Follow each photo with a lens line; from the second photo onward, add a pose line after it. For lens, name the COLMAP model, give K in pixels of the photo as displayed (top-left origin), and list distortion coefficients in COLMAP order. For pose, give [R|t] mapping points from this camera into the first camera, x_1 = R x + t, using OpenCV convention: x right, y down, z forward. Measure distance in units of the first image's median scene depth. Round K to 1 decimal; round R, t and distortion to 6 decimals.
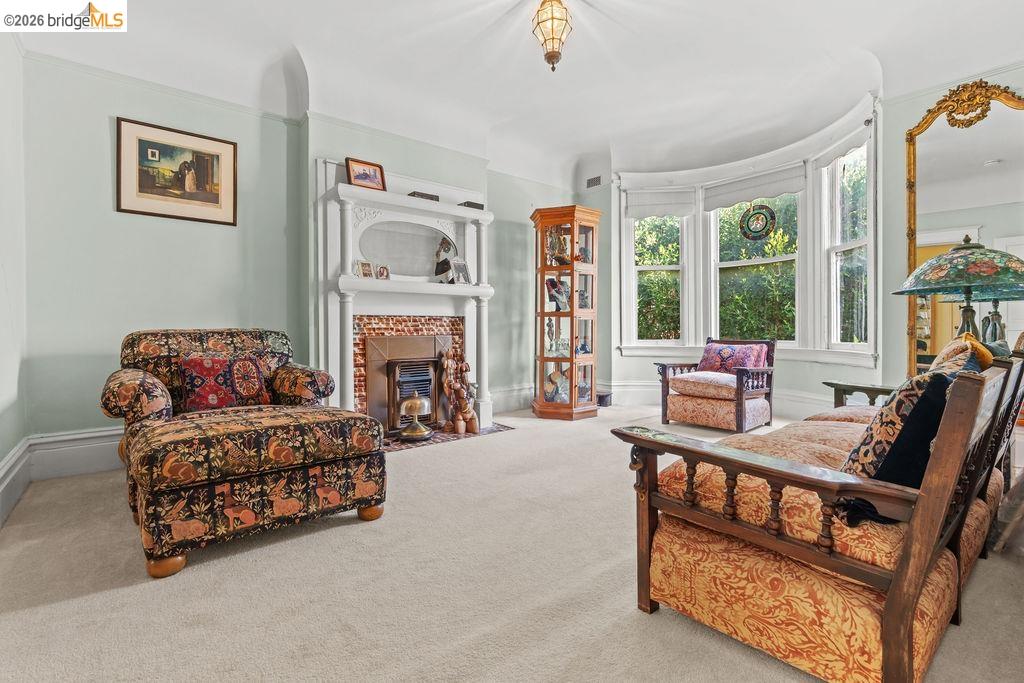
lens RADIAL K [[470.1, 0, 512.3], [0, 470.1, 336.0], [0, 0, 1]] dist [-0.006057, 0.000190]
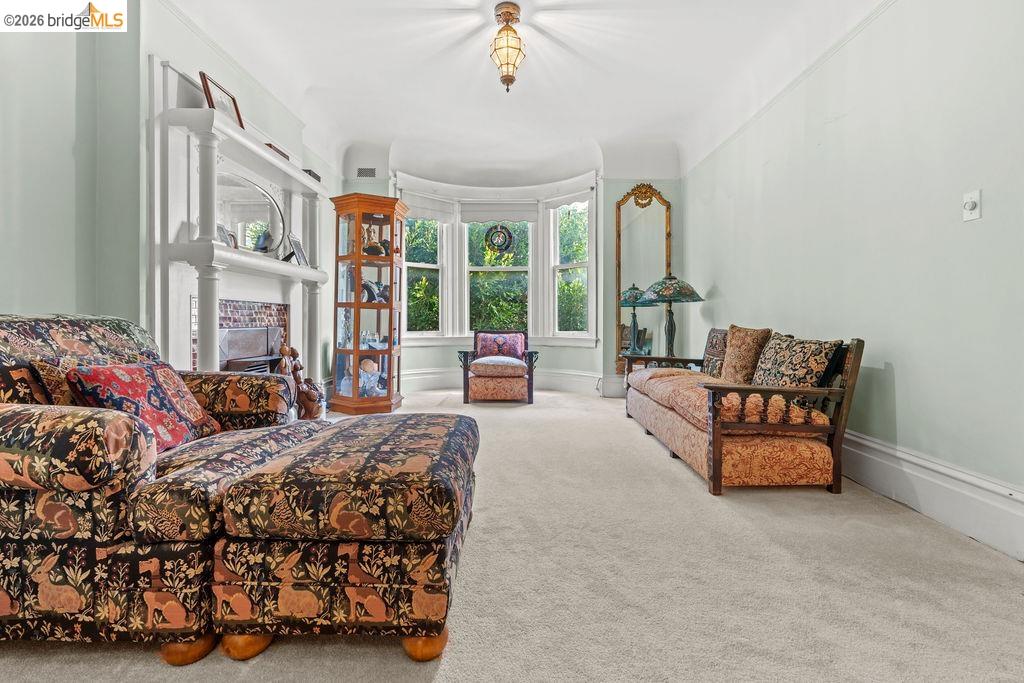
lens RADIAL K [[464.5, 0, 513.1], [0, 464.5, 327.6], [0, 0, 1]] dist [-0.009814, 0.004917]
pose [[0.649118, -0.002237, 0.760684, -0.520272], [0.004976, 0.999987, -0.001306, 0.002473], [-0.760671, 0.004633, 0.649121, 0.185862]]
